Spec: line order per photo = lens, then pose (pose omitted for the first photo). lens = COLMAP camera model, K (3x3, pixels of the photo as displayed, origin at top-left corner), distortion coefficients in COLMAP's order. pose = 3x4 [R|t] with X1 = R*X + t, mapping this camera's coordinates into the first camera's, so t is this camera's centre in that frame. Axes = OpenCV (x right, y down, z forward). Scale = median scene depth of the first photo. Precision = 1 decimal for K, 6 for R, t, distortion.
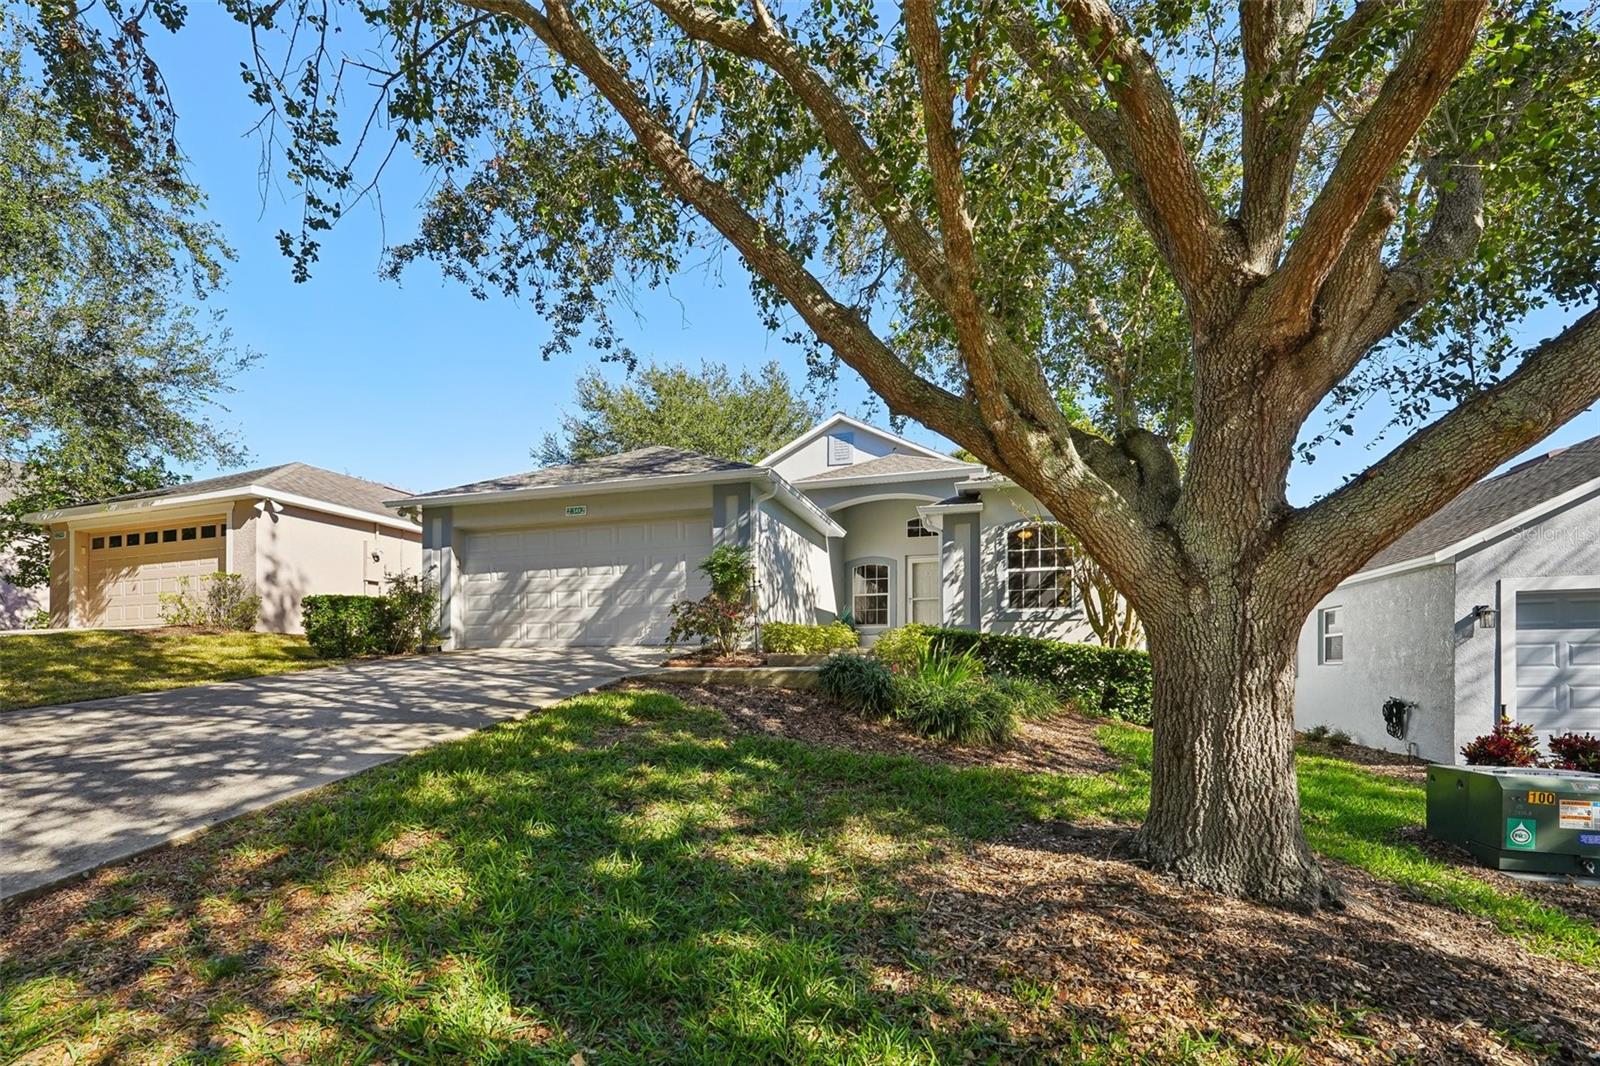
lens RADIAL K [[661.9, 0, 809.8], [0, 661.9, 529.0], [0, 0, 1]] dist [-0.000971, -0.000249]
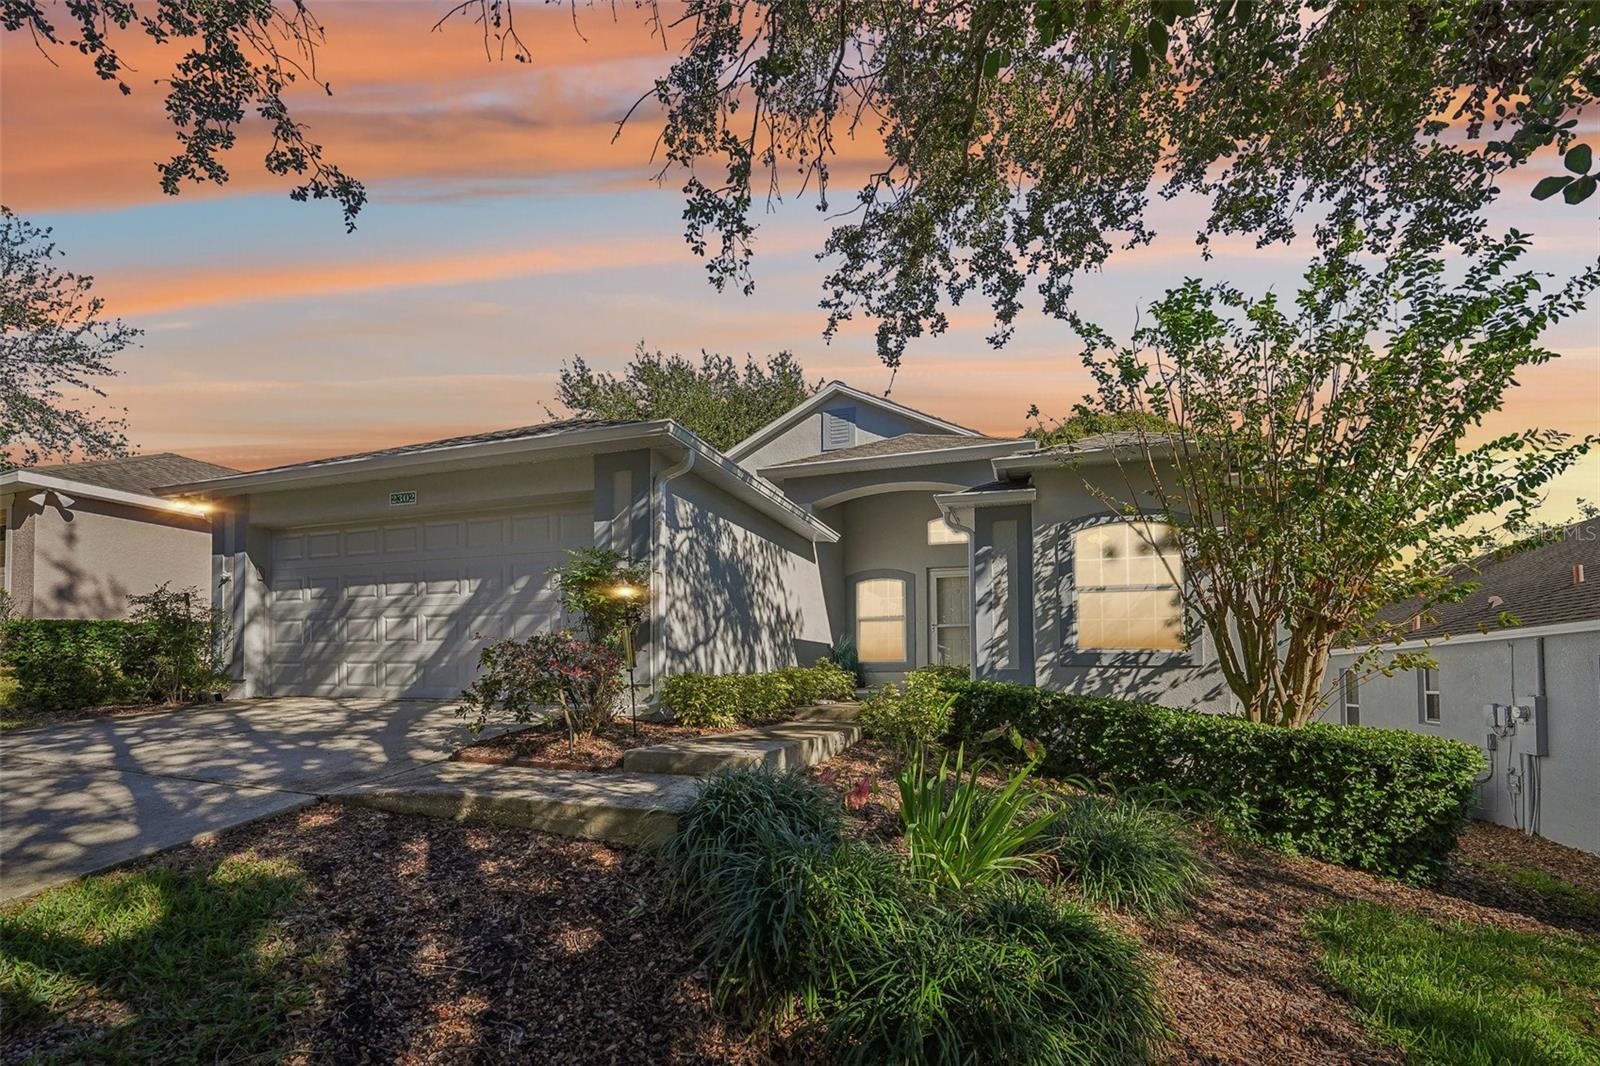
lens RADIAL K [[645.4, 0, 747.0], [0, 645.4, 528.6], [0, 0, 1]] dist [-0.002165, -0.000199]
pose [[0.987724, -0.006197, -0.156085, 0.092015], [0.002727, 0.999745, -0.022430, 0.018330], [0.156184, 0.021729, 0.987489, 0.387927]]
